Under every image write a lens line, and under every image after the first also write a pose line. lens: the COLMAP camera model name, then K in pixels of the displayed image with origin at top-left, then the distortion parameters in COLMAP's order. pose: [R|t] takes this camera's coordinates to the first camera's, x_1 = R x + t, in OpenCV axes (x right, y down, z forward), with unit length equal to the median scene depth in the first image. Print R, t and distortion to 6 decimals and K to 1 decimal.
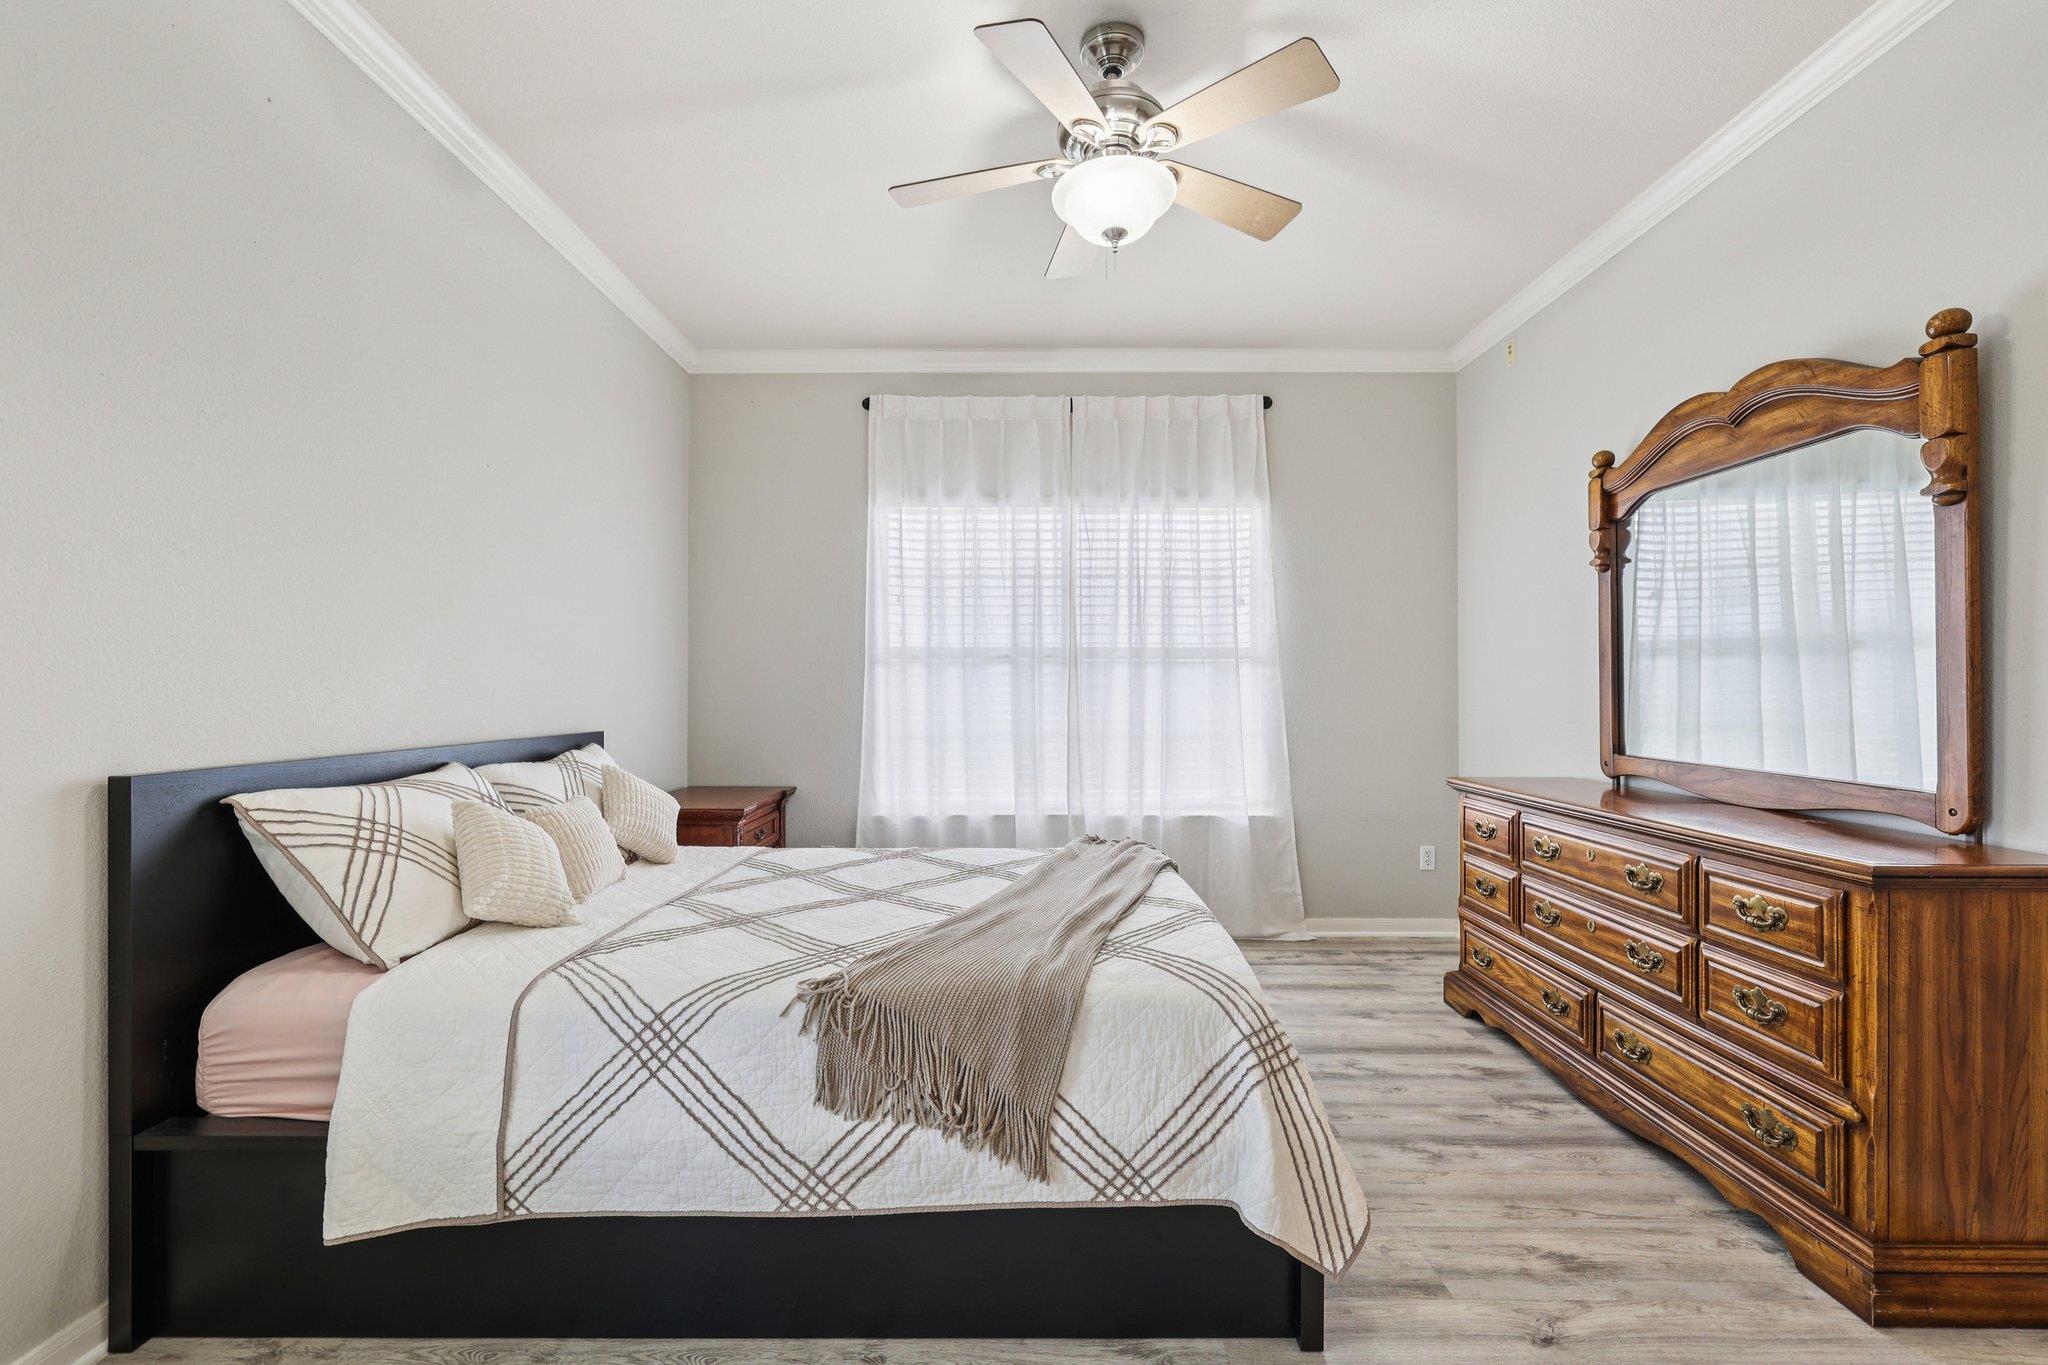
lens RADIAL K [[868.1, 0, 1033.4], [0, 868.1, 689.9], [0, 0, 1]] dist [-0.001367, 0.000515]
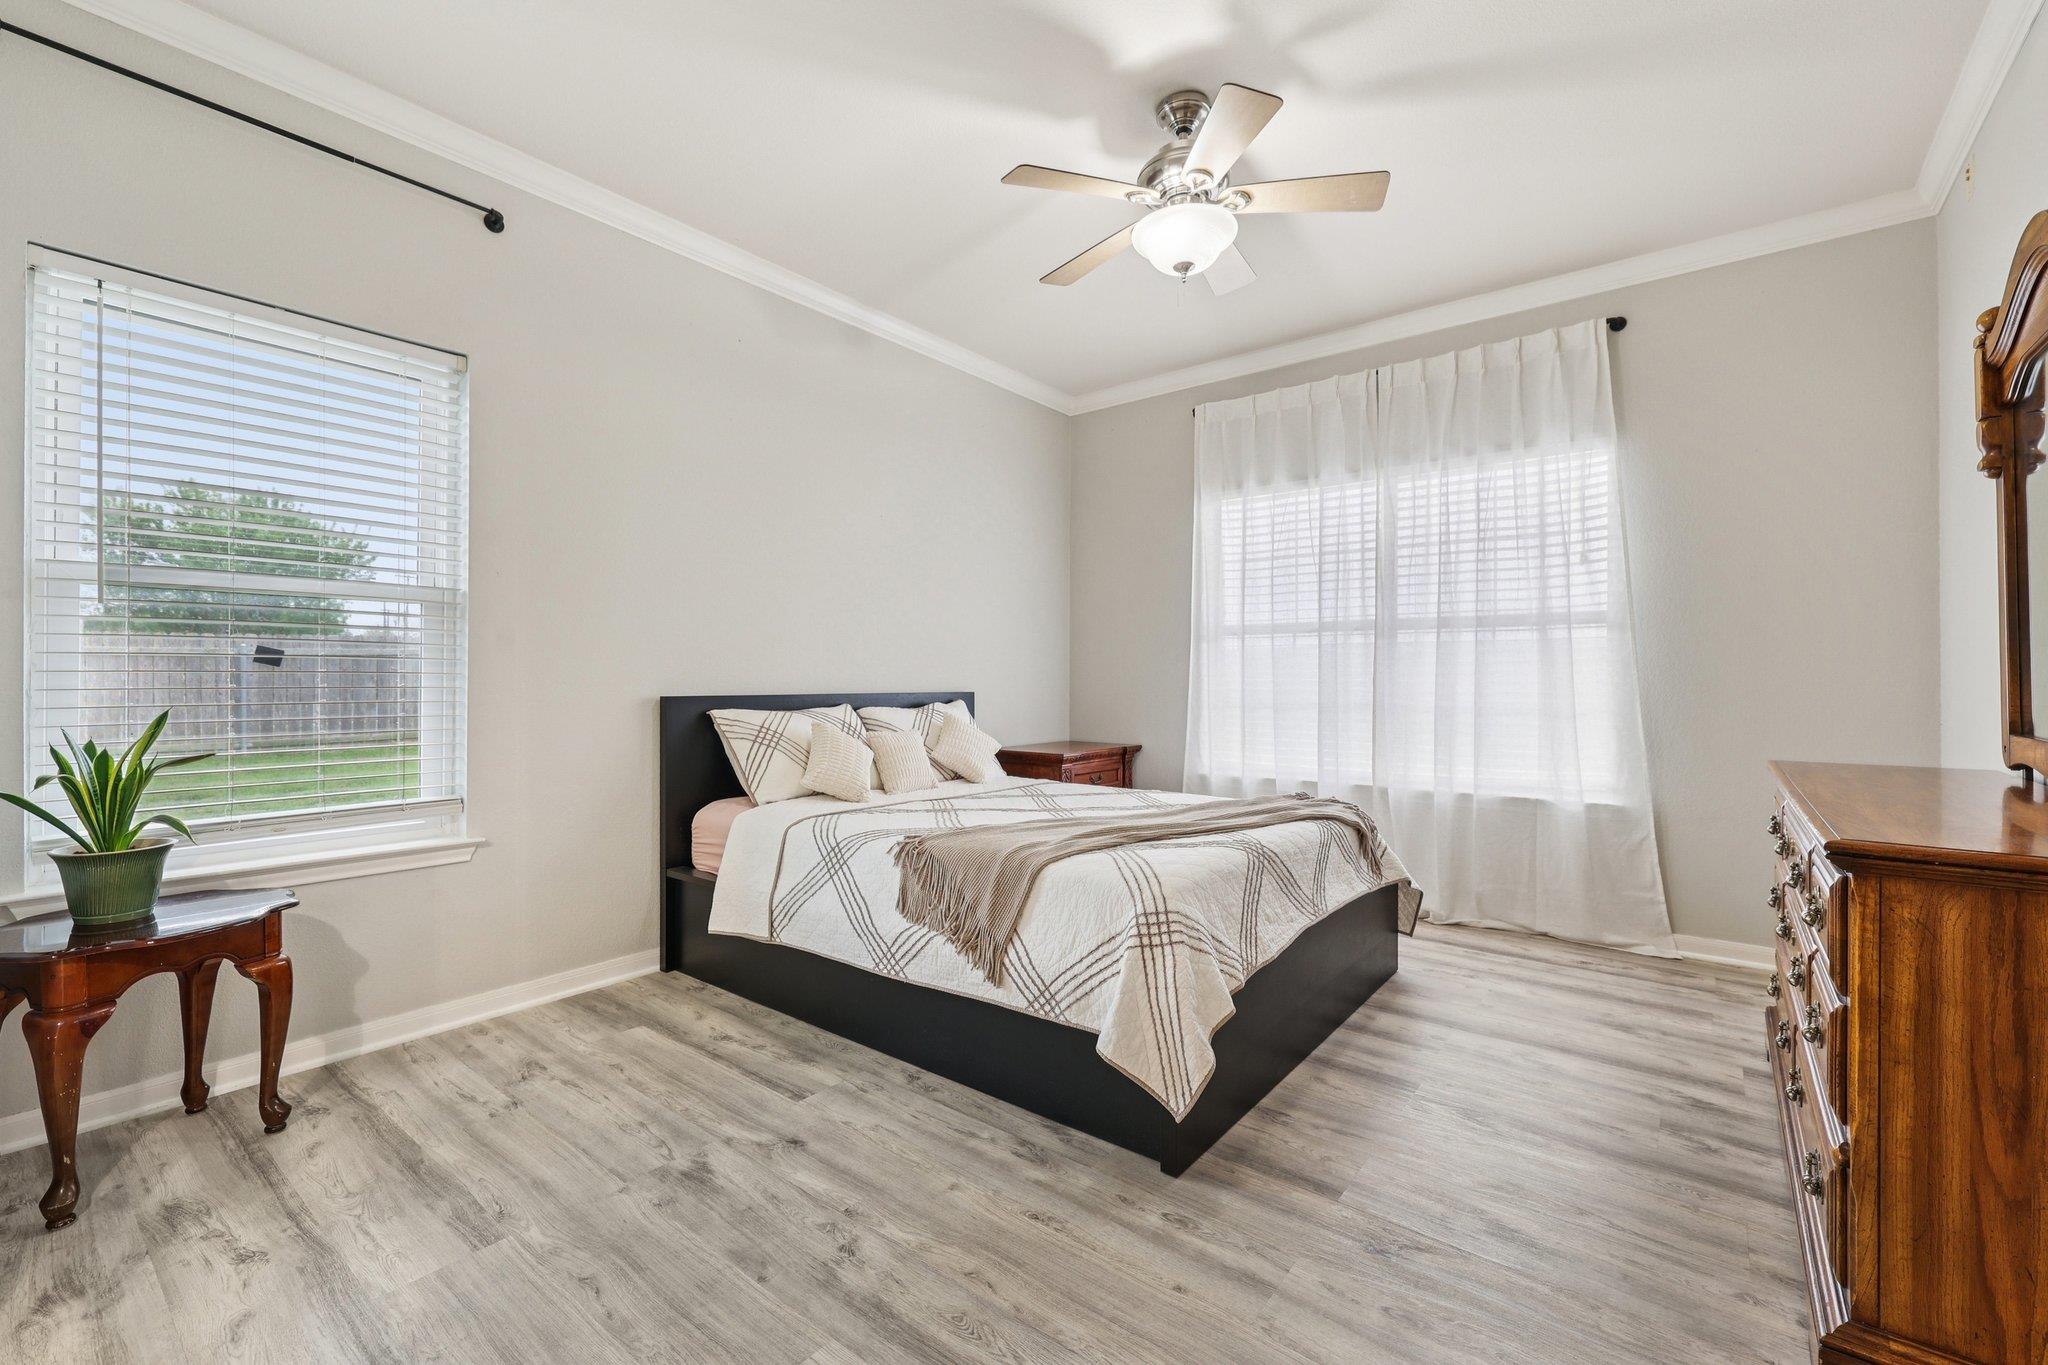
lens RADIAL K [[868.1, 0, 1032.1], [0, 868.1, 682.6], [0, 0, 1]] dist [-0.001367, 0.000515]
pose [[0.785019, 0.003020, -0.619464, 0.651552], [-0.001815, 0.999995, 0.002576, 0.041942], [0.619469, -0.000898, 0.785021, -0.061625]]
